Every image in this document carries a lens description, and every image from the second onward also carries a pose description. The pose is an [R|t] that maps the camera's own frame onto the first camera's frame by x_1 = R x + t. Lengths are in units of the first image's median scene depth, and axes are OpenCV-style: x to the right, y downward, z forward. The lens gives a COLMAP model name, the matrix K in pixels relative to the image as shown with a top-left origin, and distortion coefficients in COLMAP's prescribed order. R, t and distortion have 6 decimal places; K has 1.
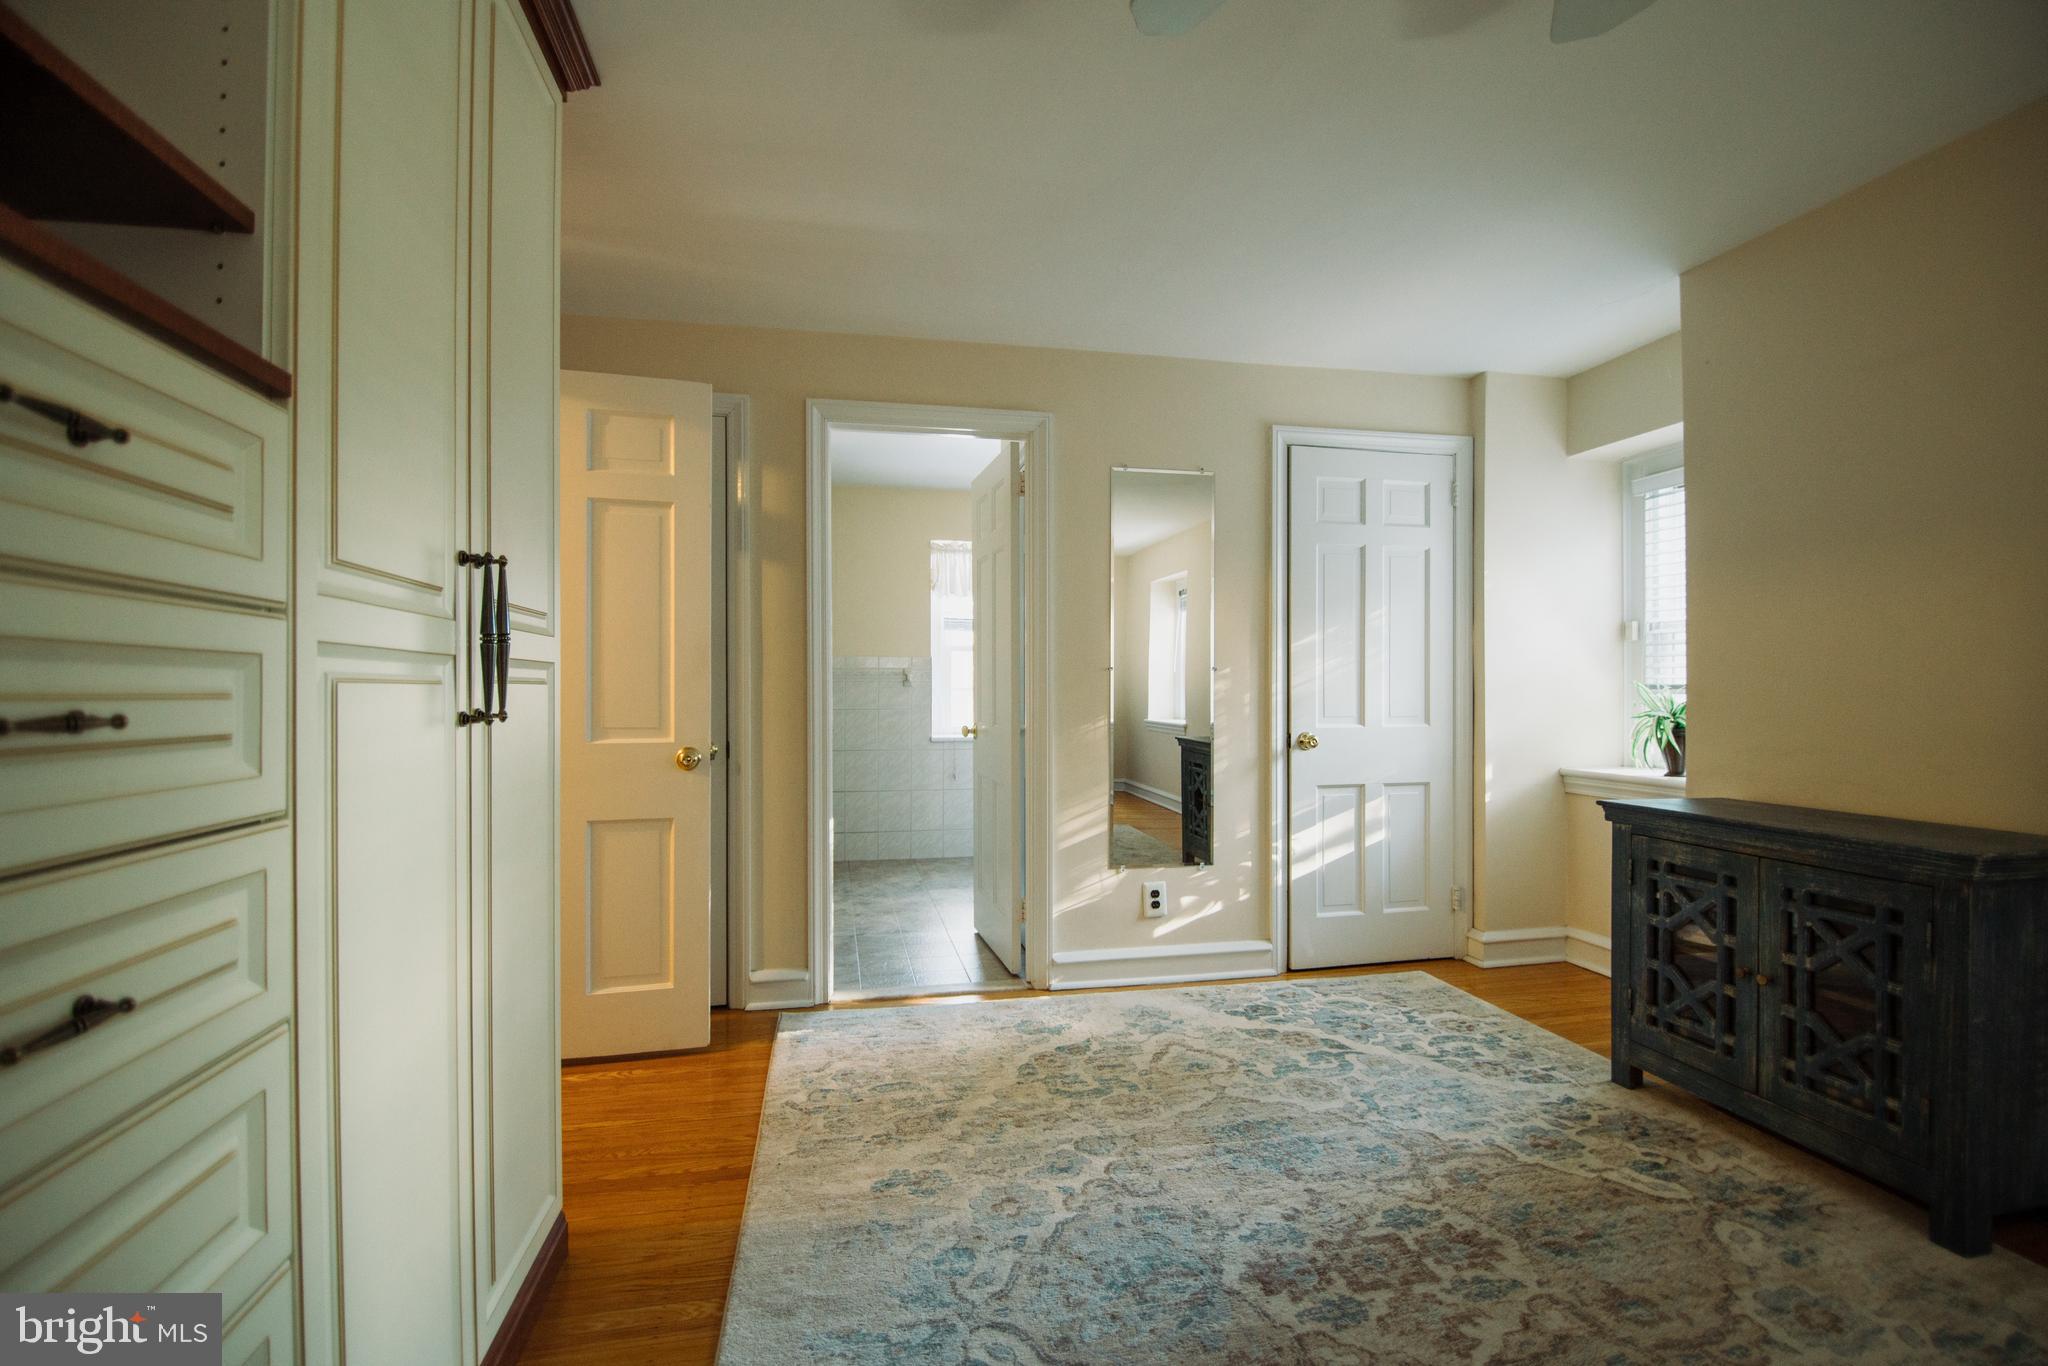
lens RADIAL K [[943.1, 0, 1028.2], [0, 943.1, 683.3], [0, 0, 1]] dist [0.008557, -0.013799]
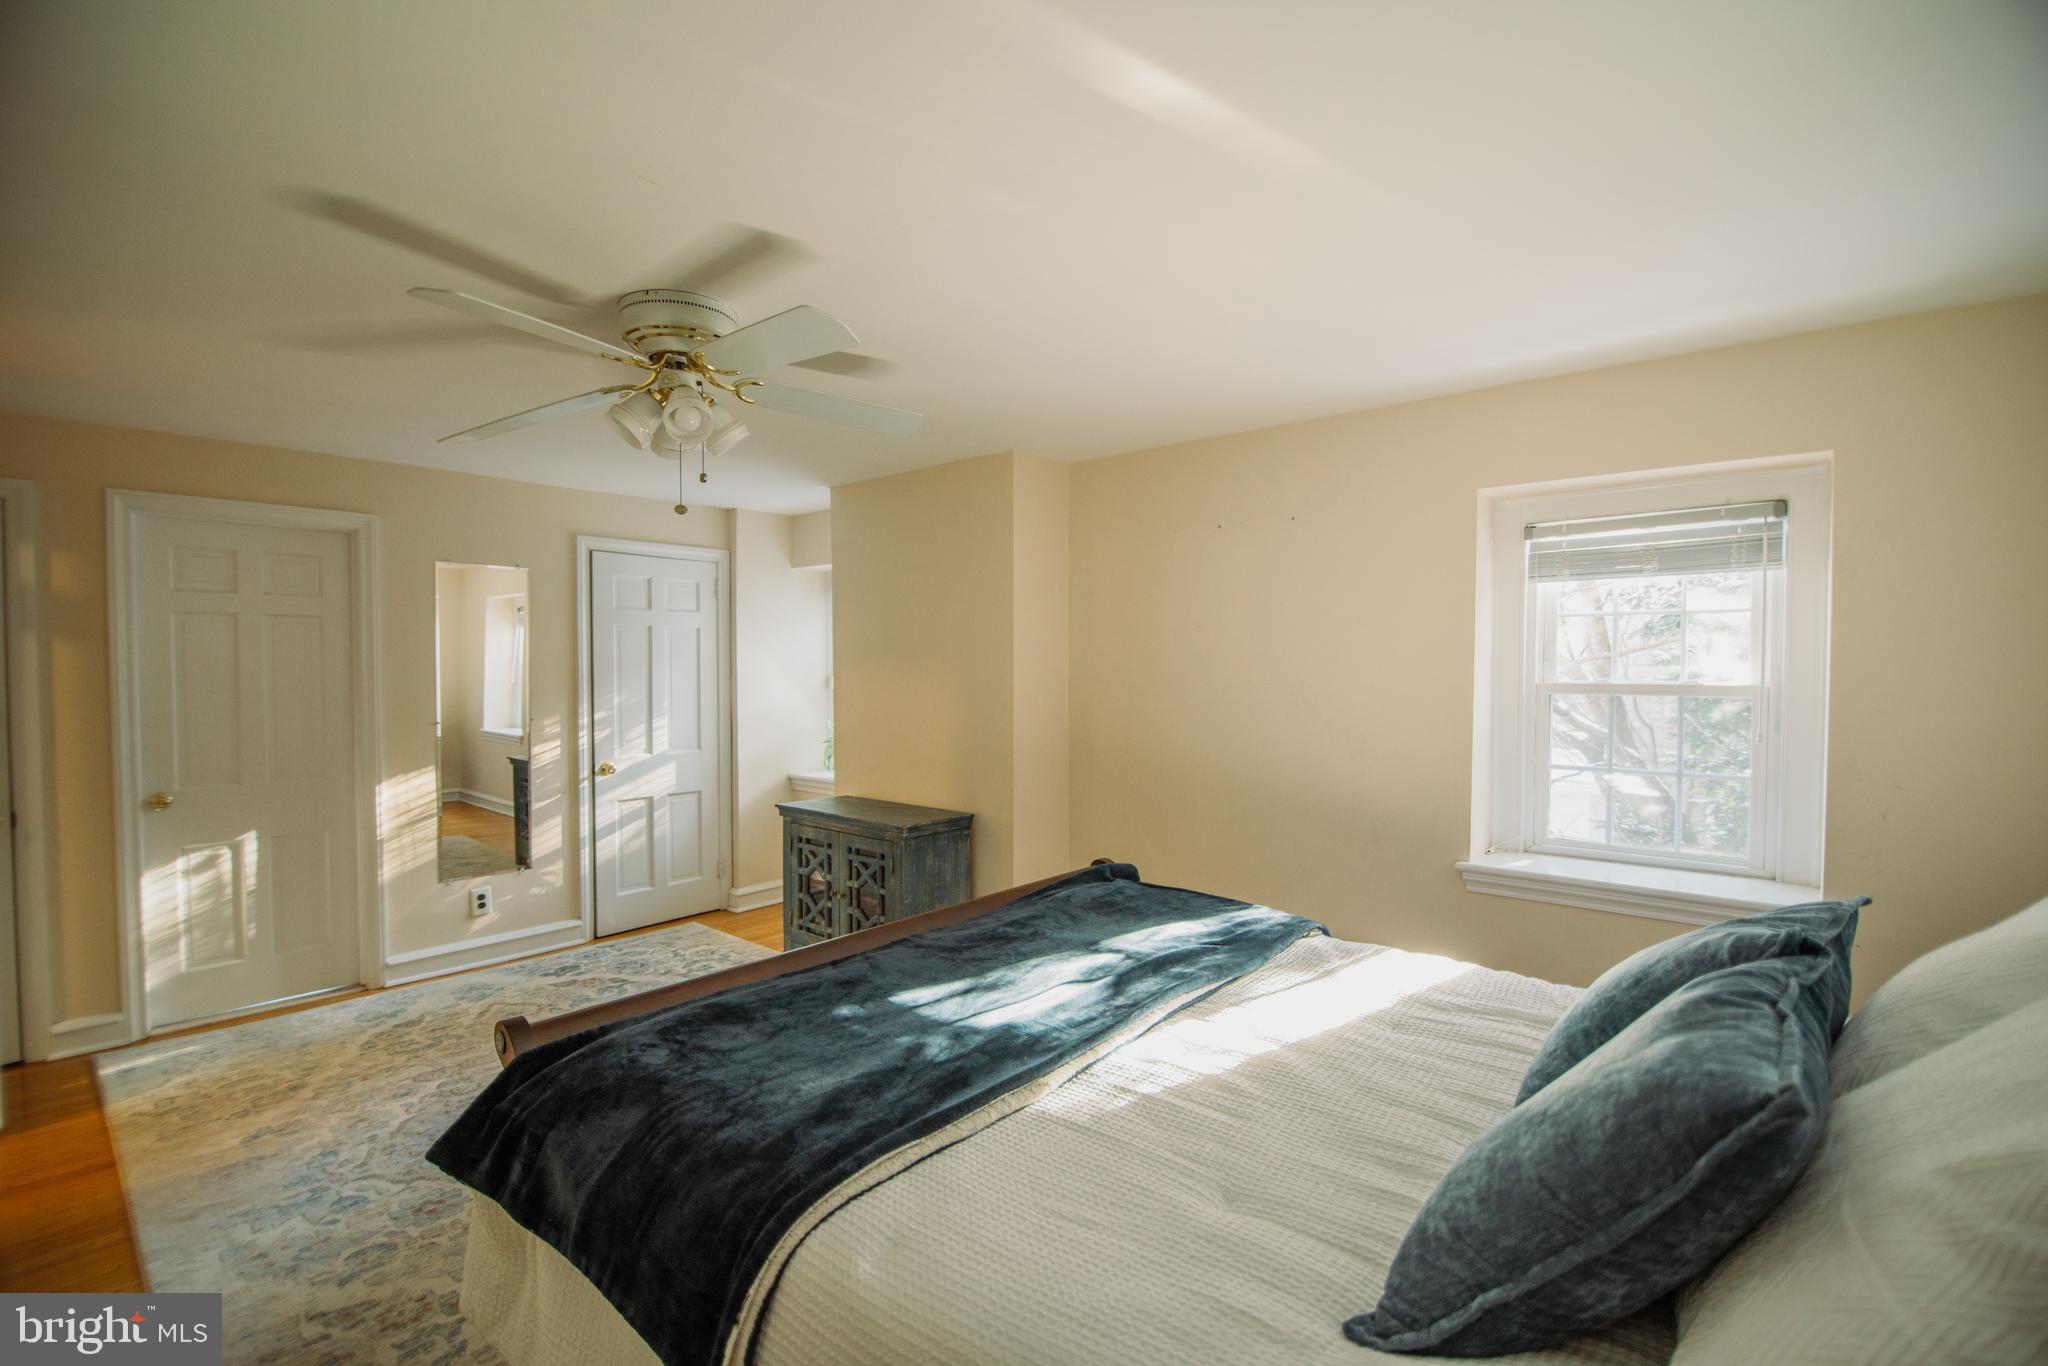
lens RADIAL K [[943.1, 0, 1028.2], [0, 943.1, 683.3], [0, 0, 1]] dist [0.008557, -0.013799]
pose [[0.801433, -0.015909, 0.597872, -0.040789], [-0.003662, 0.999497, 0.031505, -0.139375], [-0.598073, -0.027438, 0.800972, -0.586606]]
